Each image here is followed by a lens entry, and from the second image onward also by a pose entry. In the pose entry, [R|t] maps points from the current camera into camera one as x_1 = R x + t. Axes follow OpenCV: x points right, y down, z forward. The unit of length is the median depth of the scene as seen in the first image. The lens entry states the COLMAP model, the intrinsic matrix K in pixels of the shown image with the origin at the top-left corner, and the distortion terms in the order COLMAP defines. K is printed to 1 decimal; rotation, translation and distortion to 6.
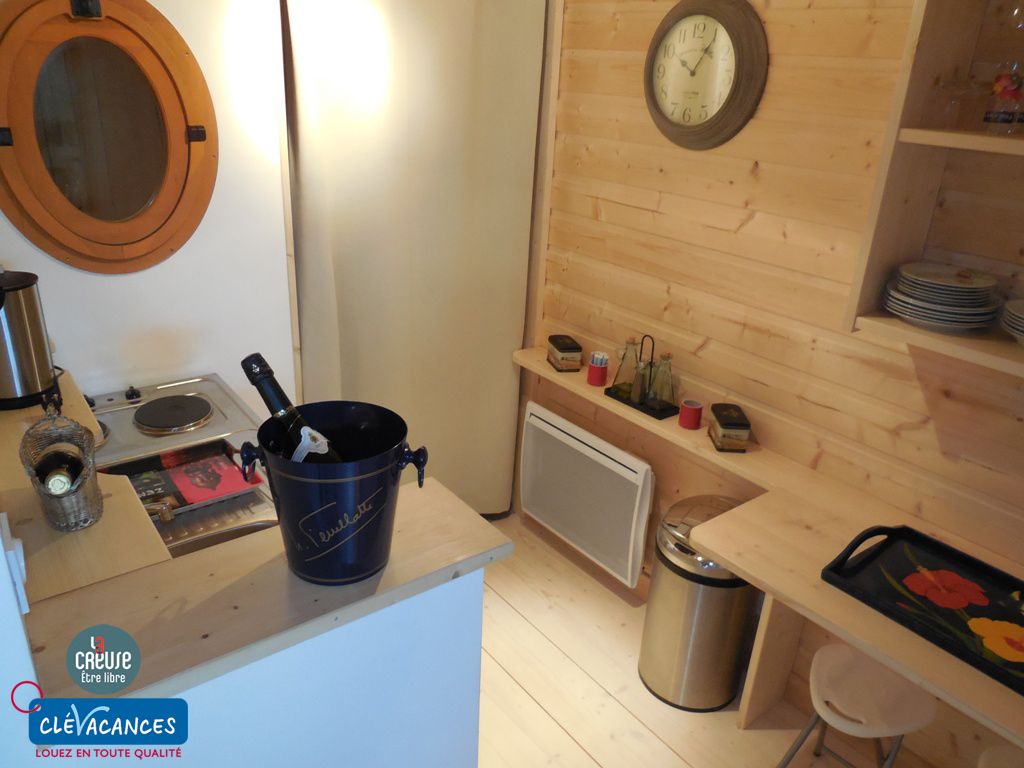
lens RADIAL K [[765.6, 0, 508.6], [0, 765.6, 376.6], [0, 0, 1]] dist [-0.022956, 0.010820]
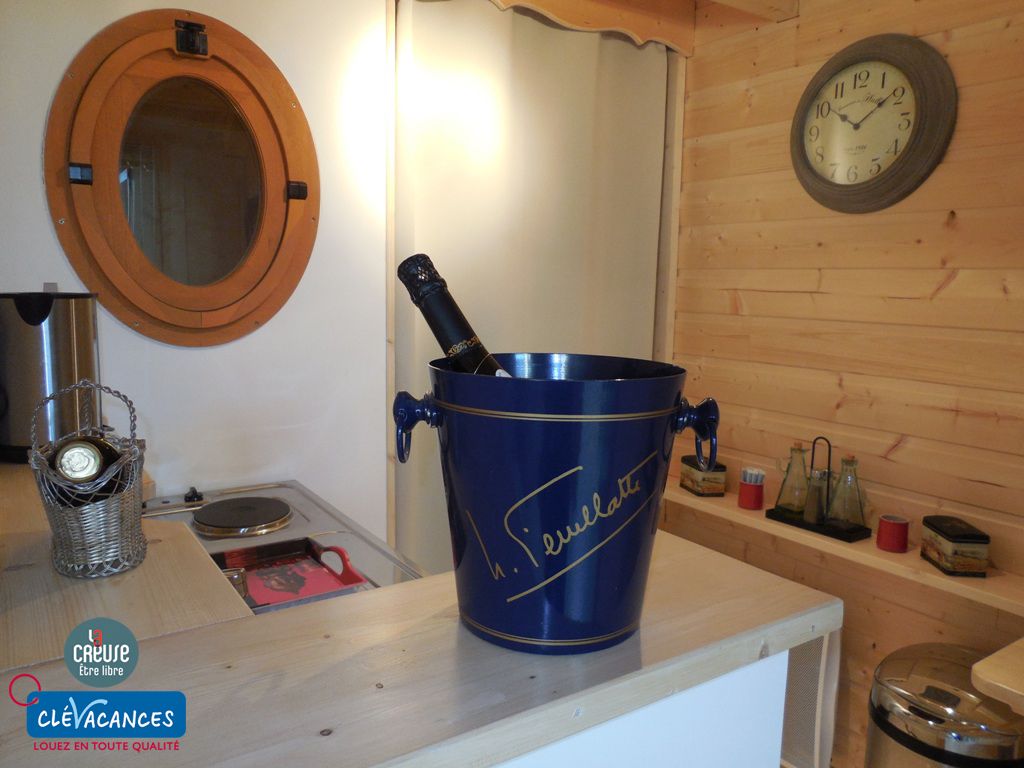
lens RADIAL K [[765.6, 0, 508.6], [0, 765.6, 376.6], [0, 0, 1]] dist [-0.022956, 0.010820]
pose [[0.997909, -0.018033, -0.062065, -0.104900], [0.001039, 0.964636, -0.263583, 0.105344], [0.064623, 0.262967, 0.962638, 0.204863]]
